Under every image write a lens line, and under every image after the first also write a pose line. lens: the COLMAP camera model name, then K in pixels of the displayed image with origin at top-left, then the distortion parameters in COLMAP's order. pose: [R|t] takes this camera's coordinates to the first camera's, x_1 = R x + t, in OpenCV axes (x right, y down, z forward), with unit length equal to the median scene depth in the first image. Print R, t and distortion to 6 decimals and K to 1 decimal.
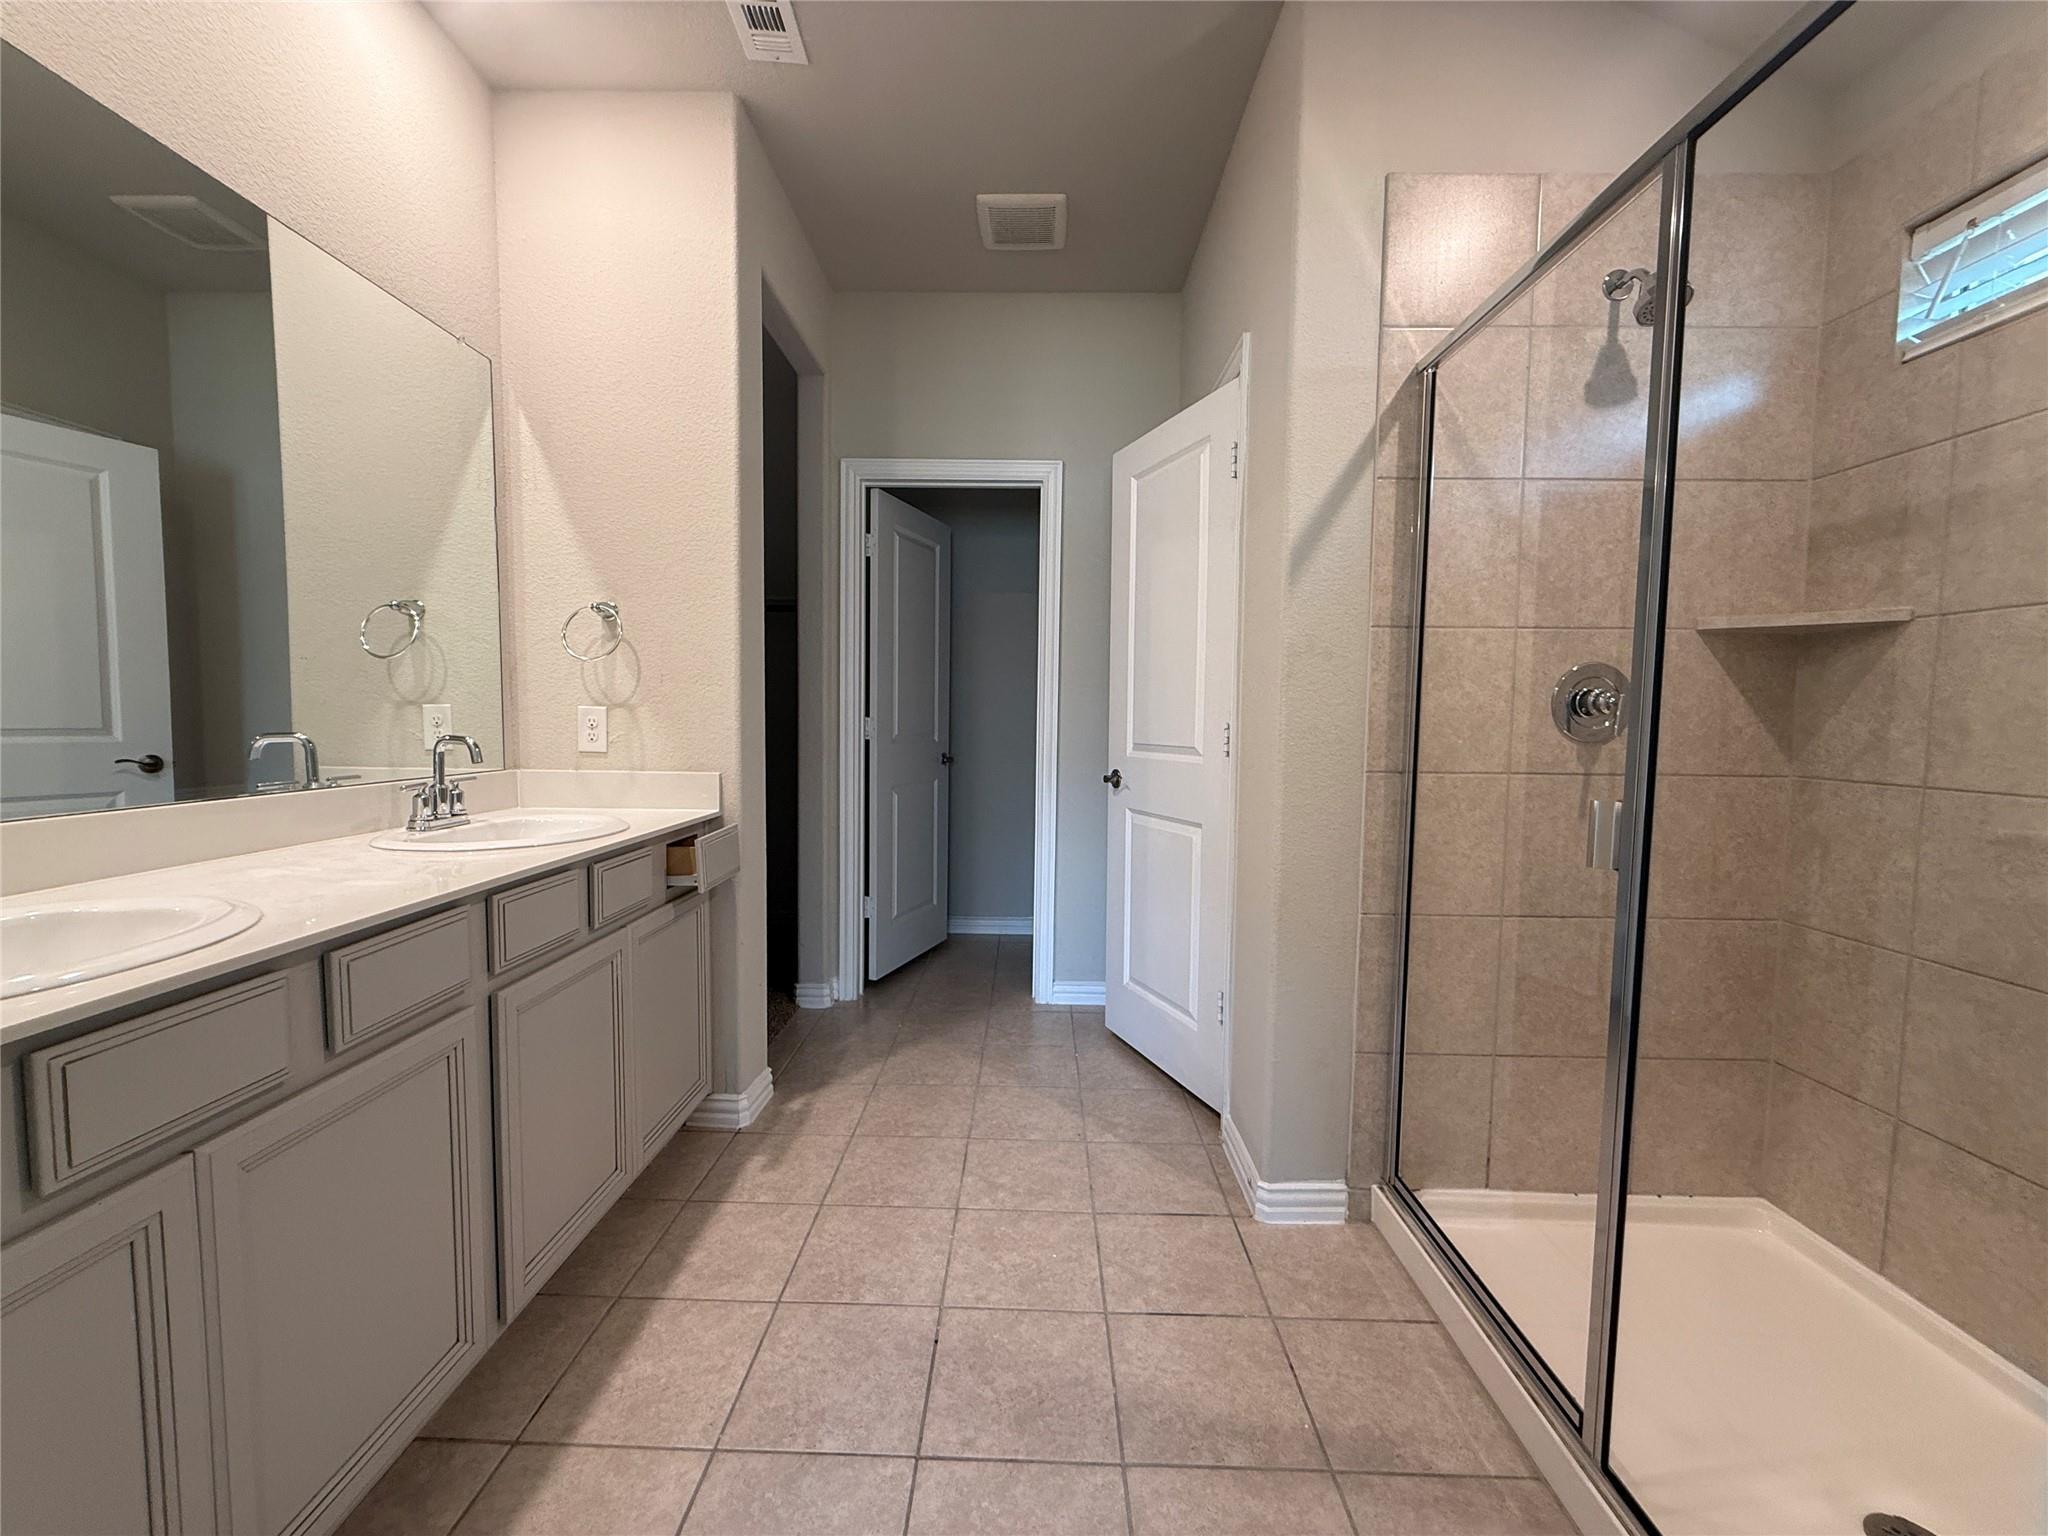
lens RADIAL K [[816.6, 0, 1014.8], [0, 816.6, 770.2], [0, 0, 1]] dist [-0.002753, 0.001285]
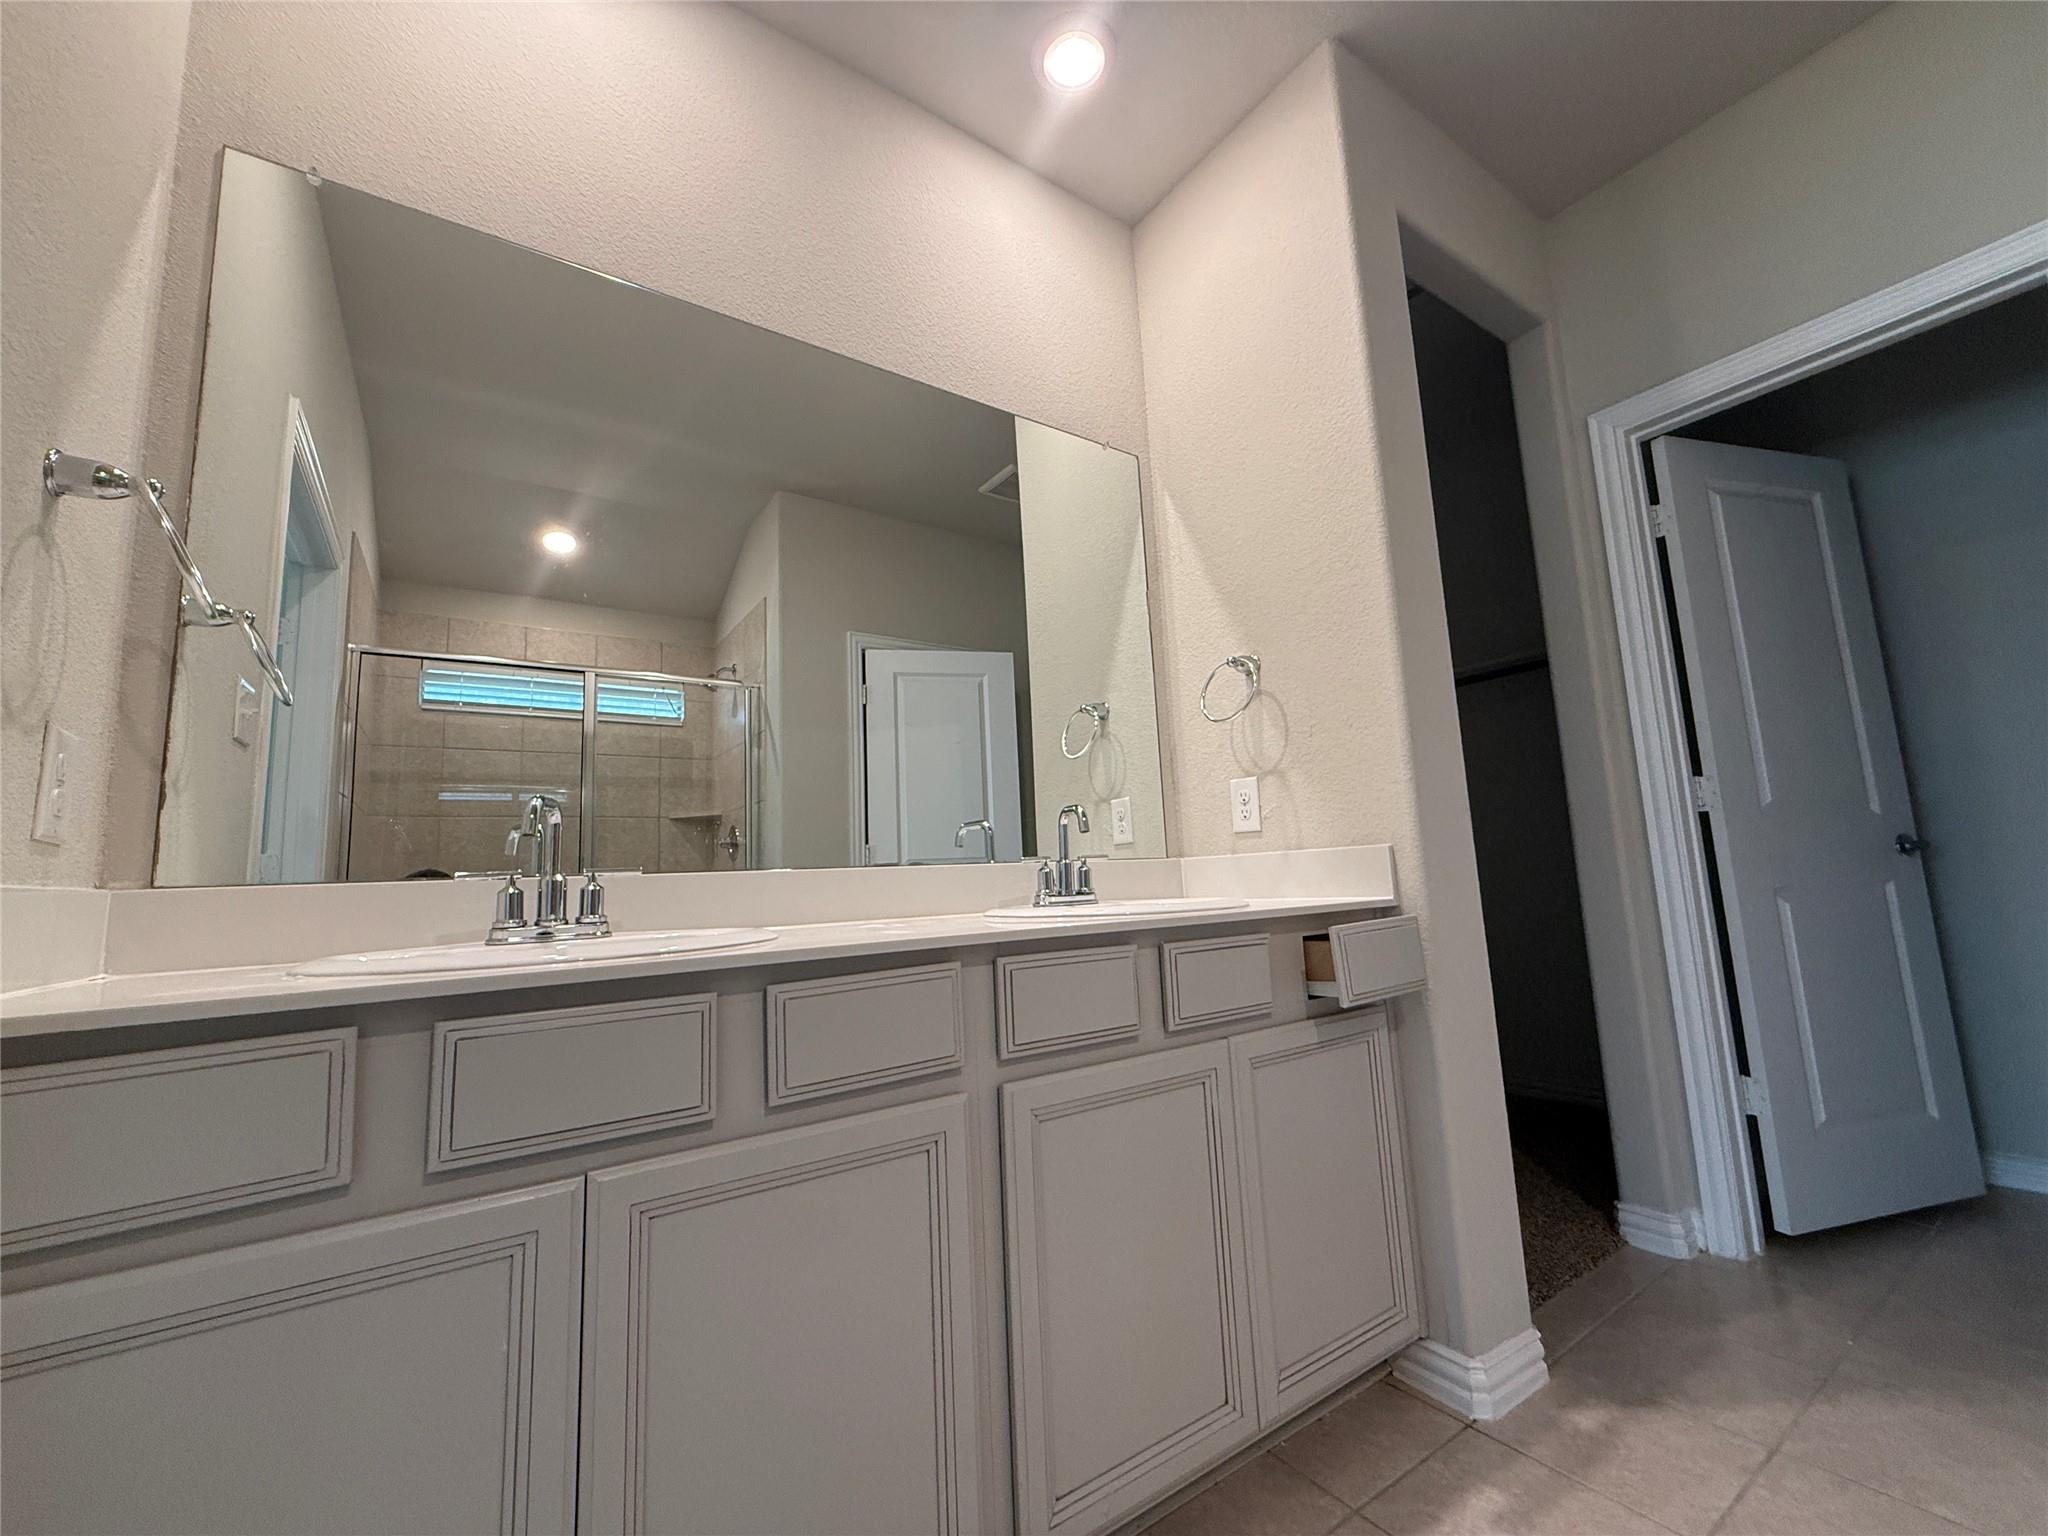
lens RADIAL K [[816.6, 0, 1014.8], [0, 816.6, 770.2], [0, 0, 1]] dist [-0.002753, 0.001285]
pose [[0.575985, -0.149937, -0.803592, 0.032704], [-0.002550, 0.982701, -0.185184, 0.070871], [0.817456, 0.108713, 0.565638, 0.312391]]
